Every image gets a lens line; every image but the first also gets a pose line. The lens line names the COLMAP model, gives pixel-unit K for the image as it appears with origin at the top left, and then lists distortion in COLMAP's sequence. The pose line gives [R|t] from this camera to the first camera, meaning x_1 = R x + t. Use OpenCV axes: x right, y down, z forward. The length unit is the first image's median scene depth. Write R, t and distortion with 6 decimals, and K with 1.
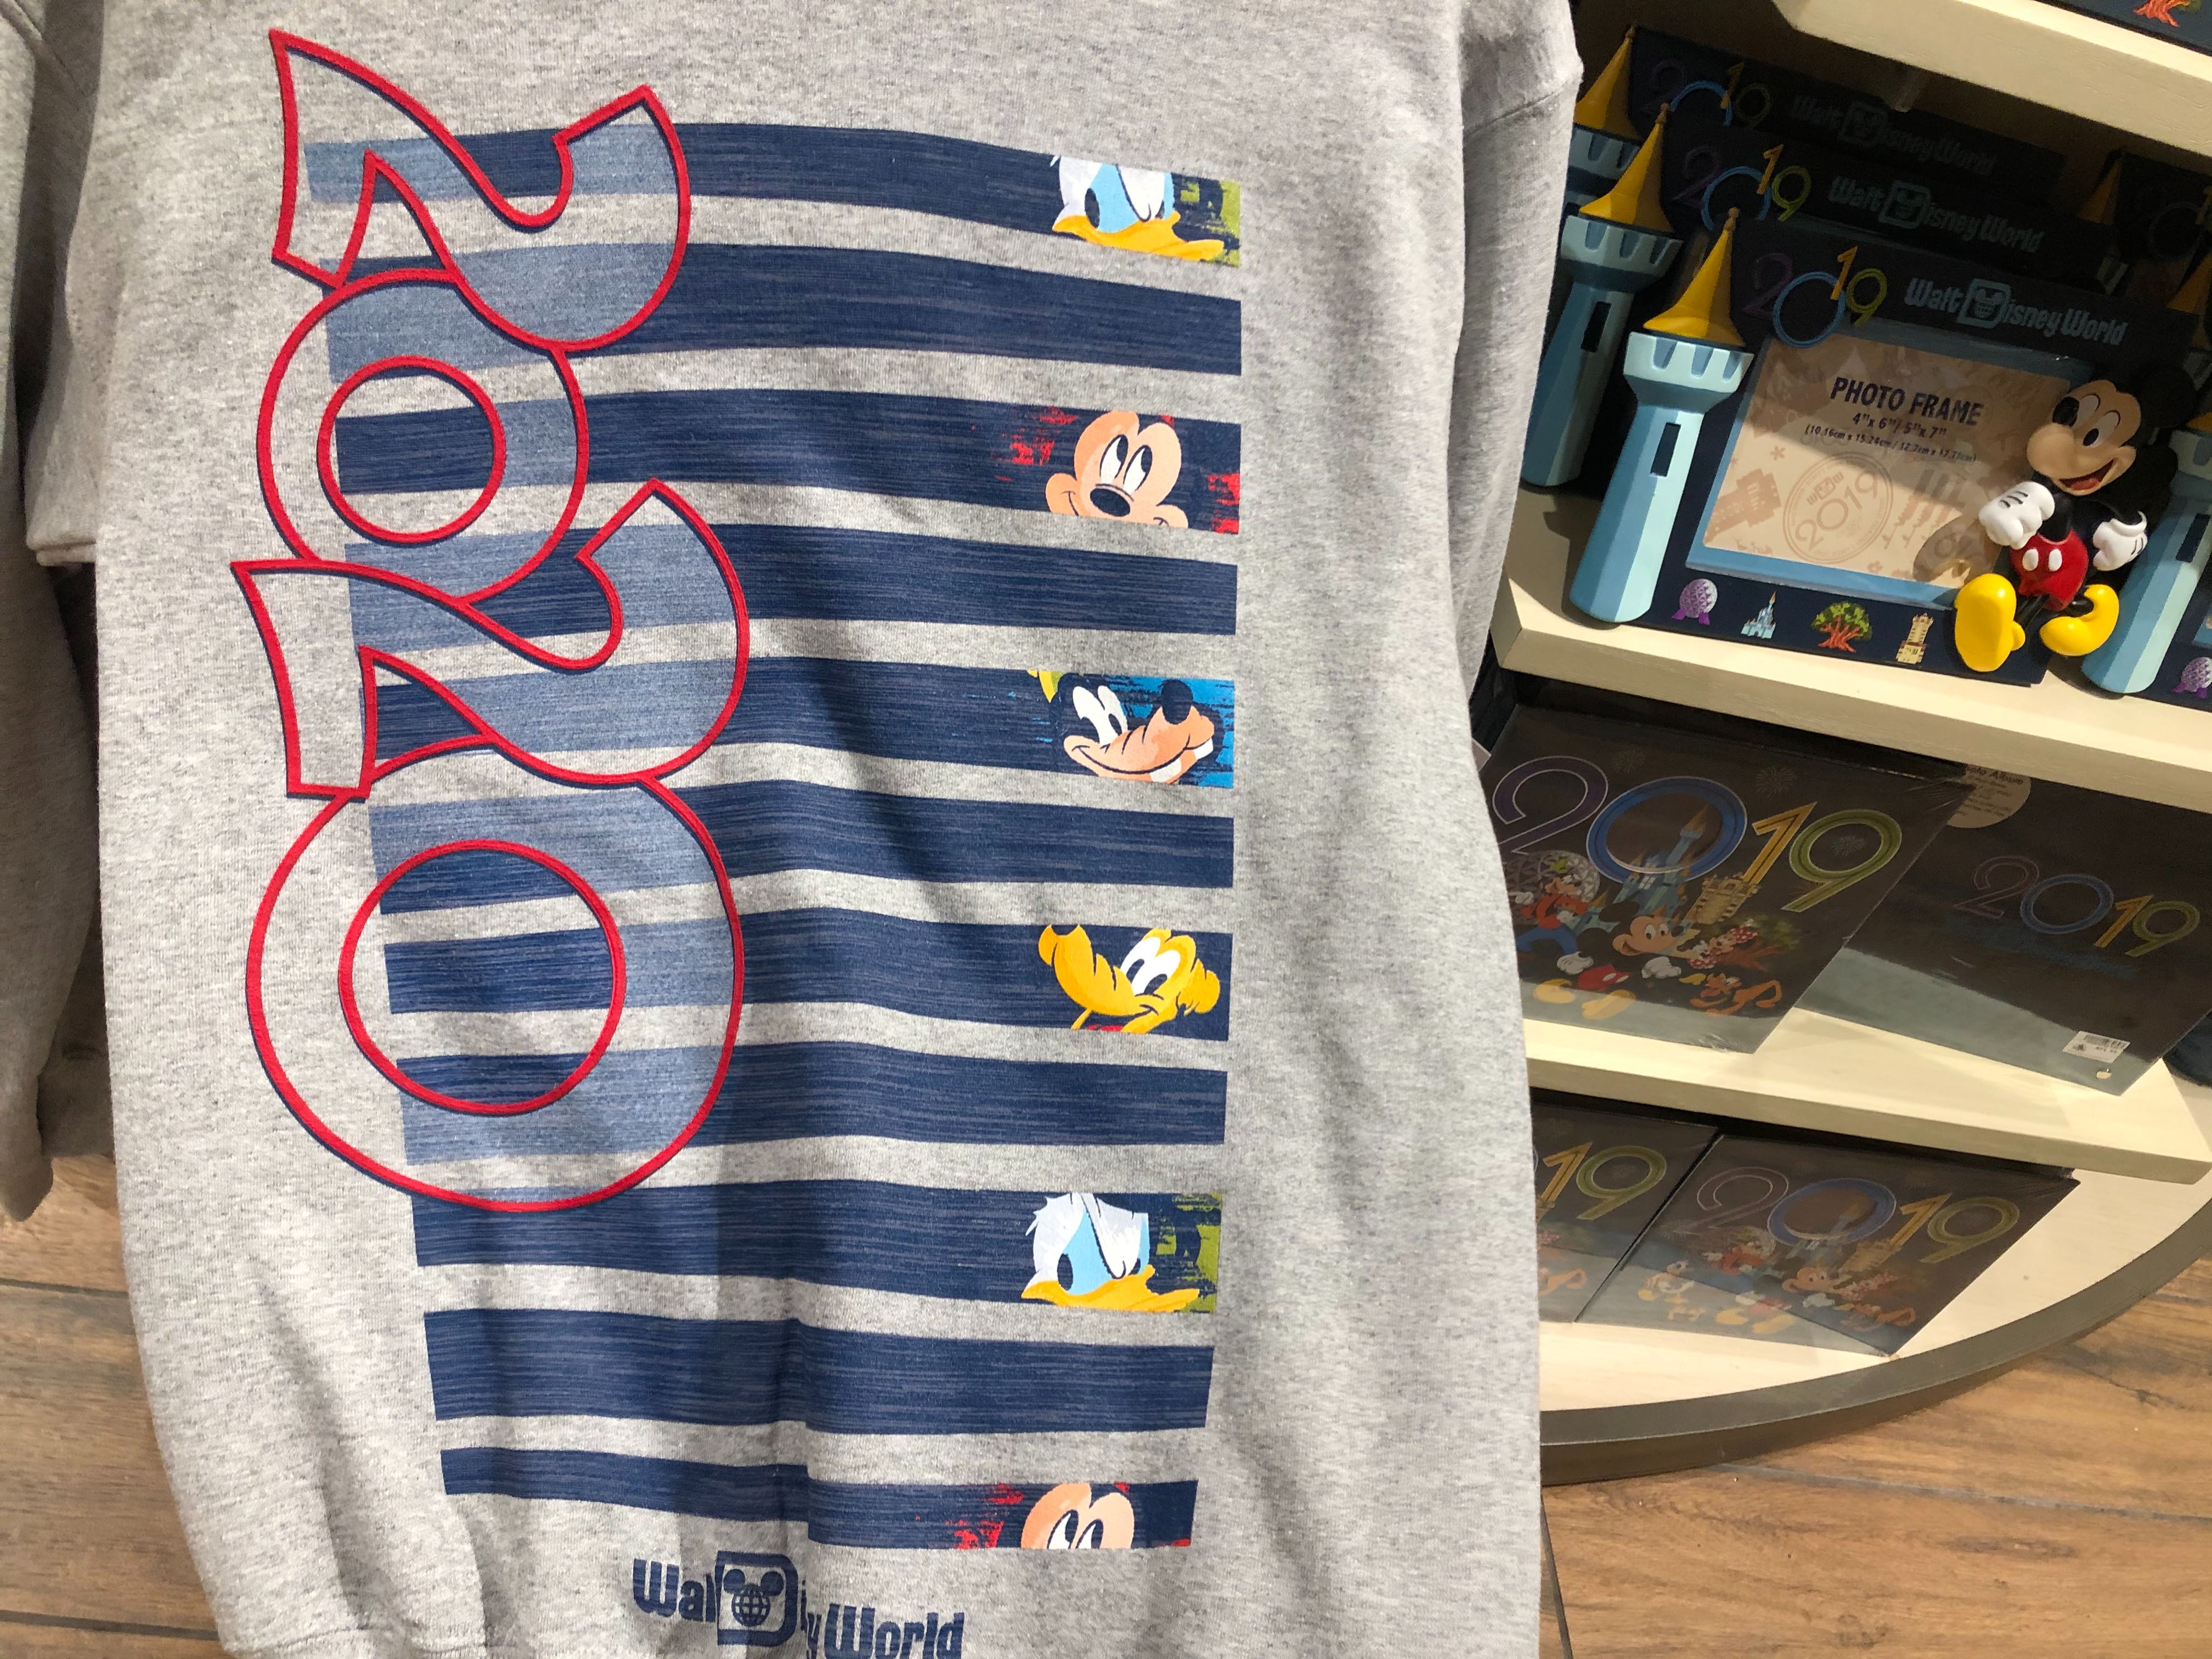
lens RADIAL K [[1721.4, 0, 1104.3], [0, 1721.4, 784.9], [0, 0, 1]] dist [-0.001435, 0.031982]
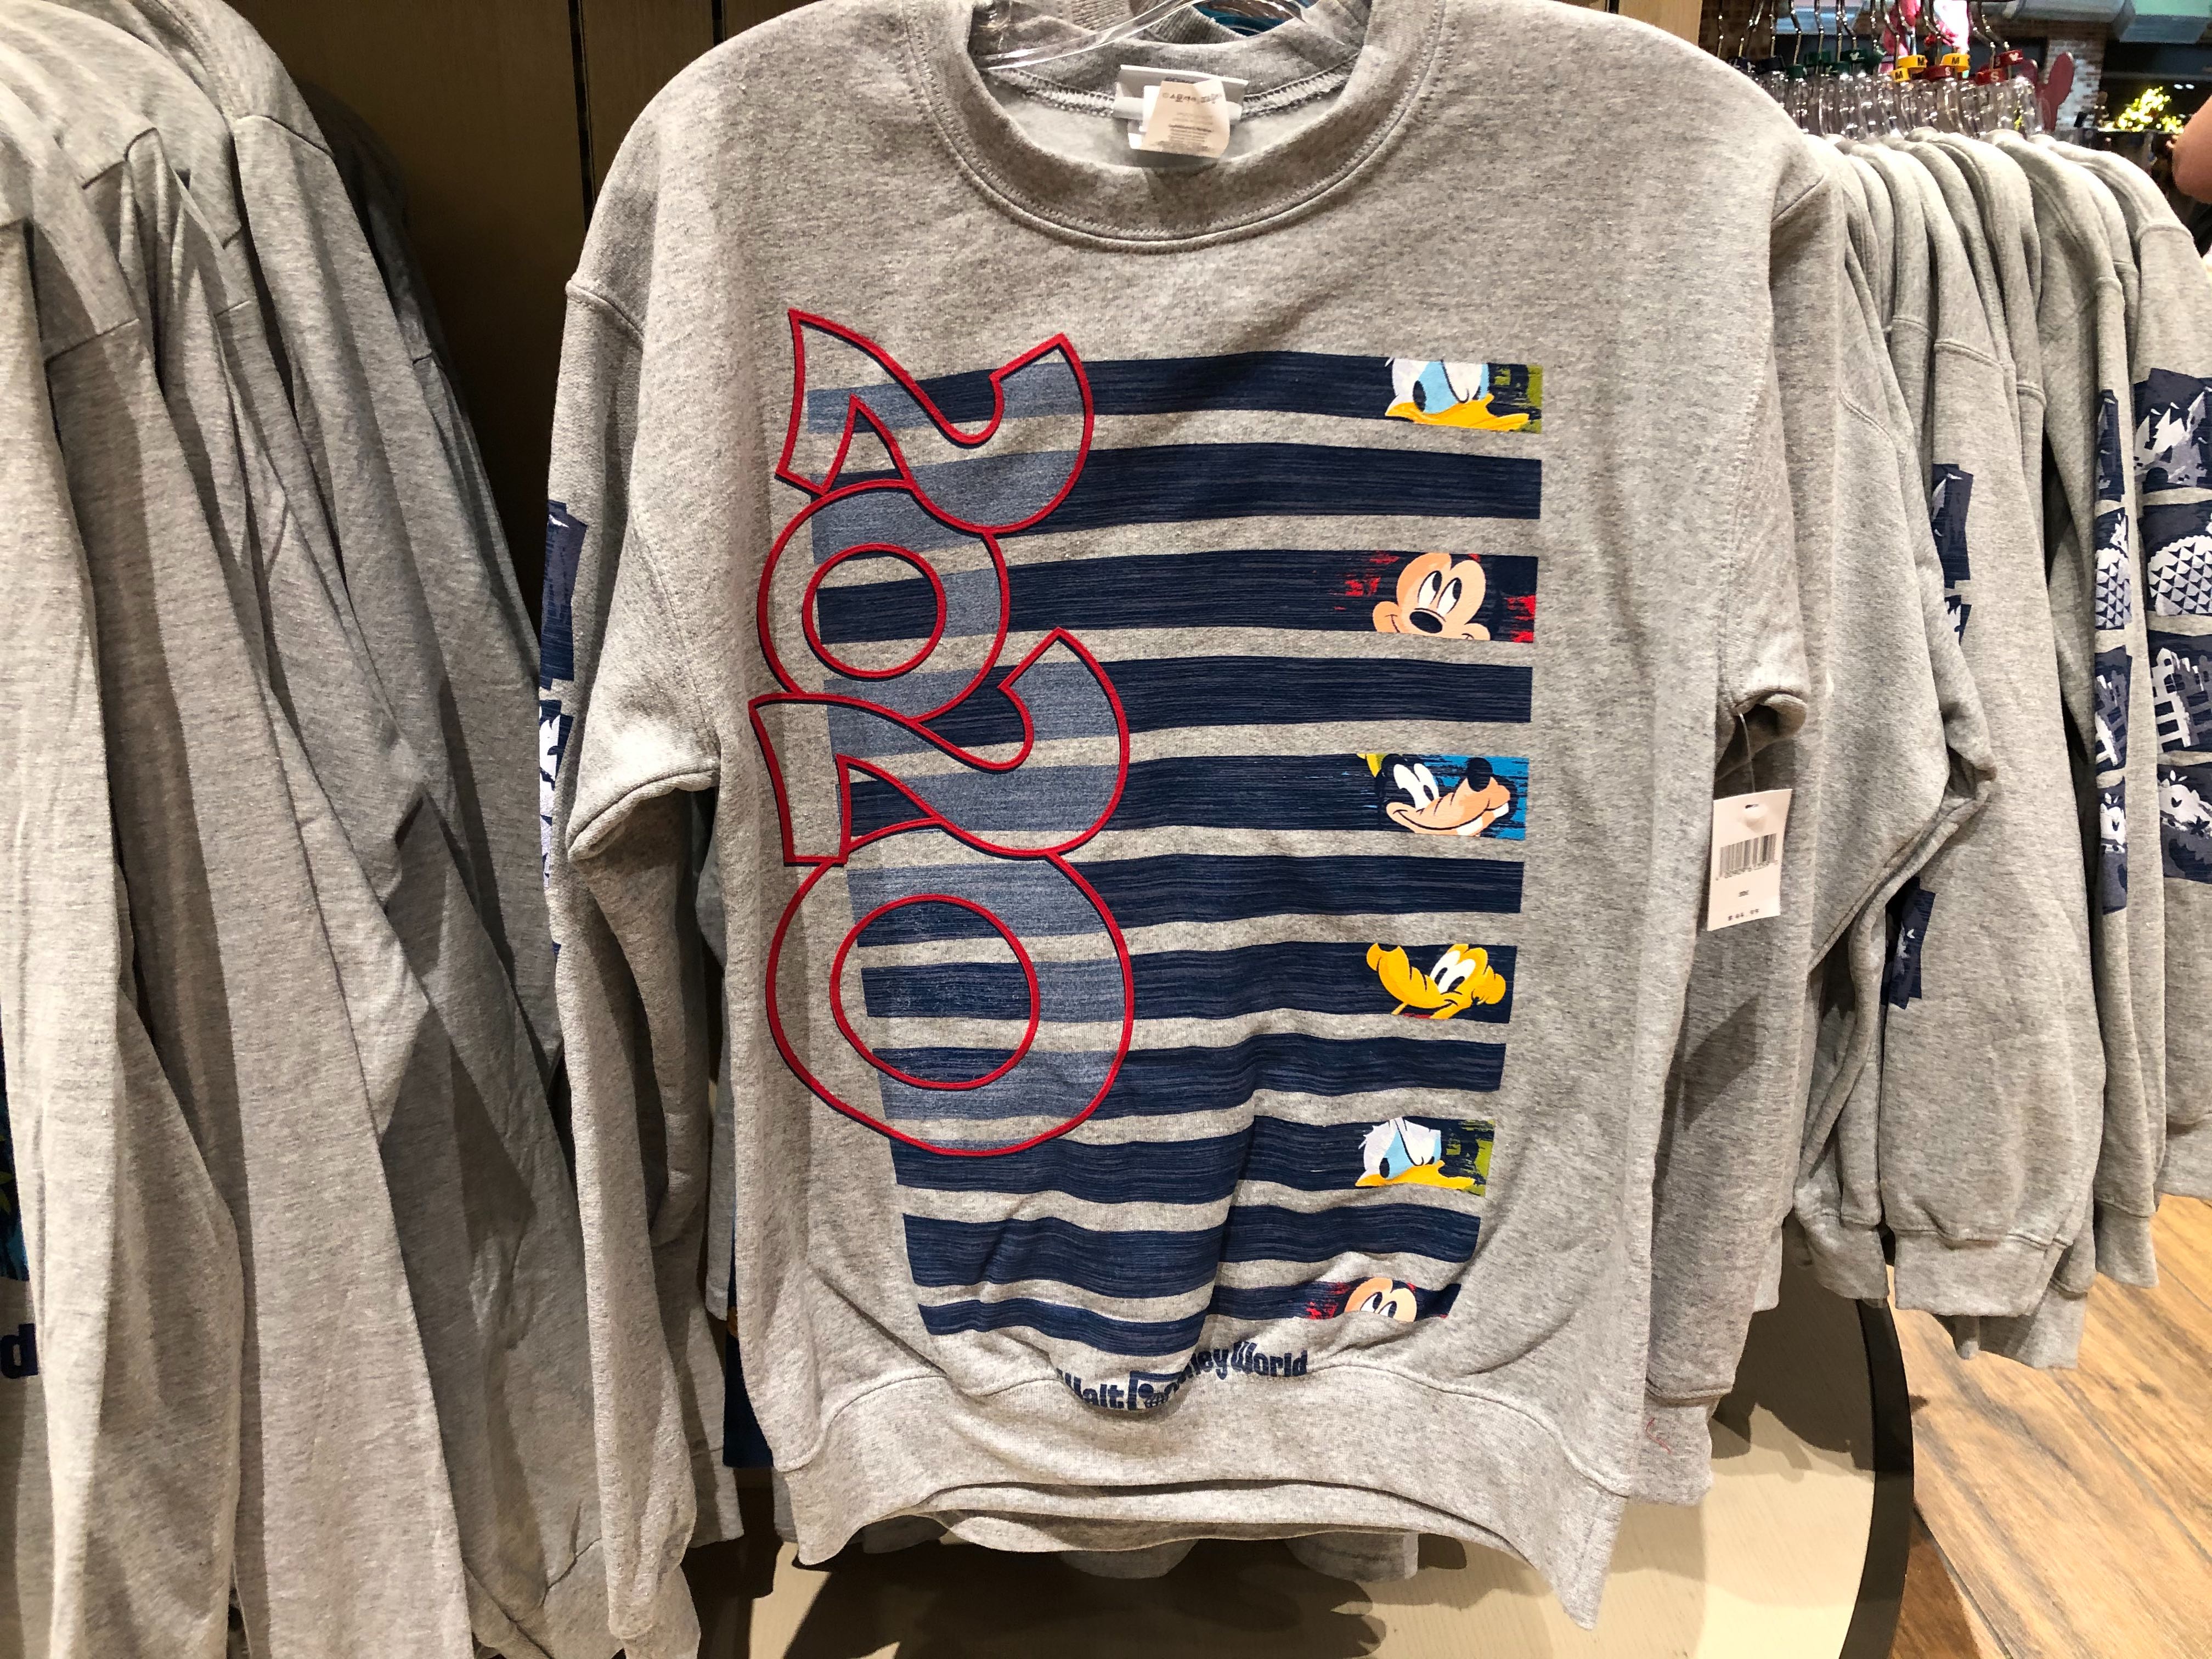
lens RADIAL K [[1770.9, 0, 1108.9], [0, 1770.9, 814.0], [0, 0, 1]] dist [-0.028914, 0.033534]
pose [[0.978525, -0.013545, -0.205681, 0.039584], [-0.008302, 0.994439, -0.104989, 0.105306], [0.205959, 0.104442, 0.972971, -0.256072]]
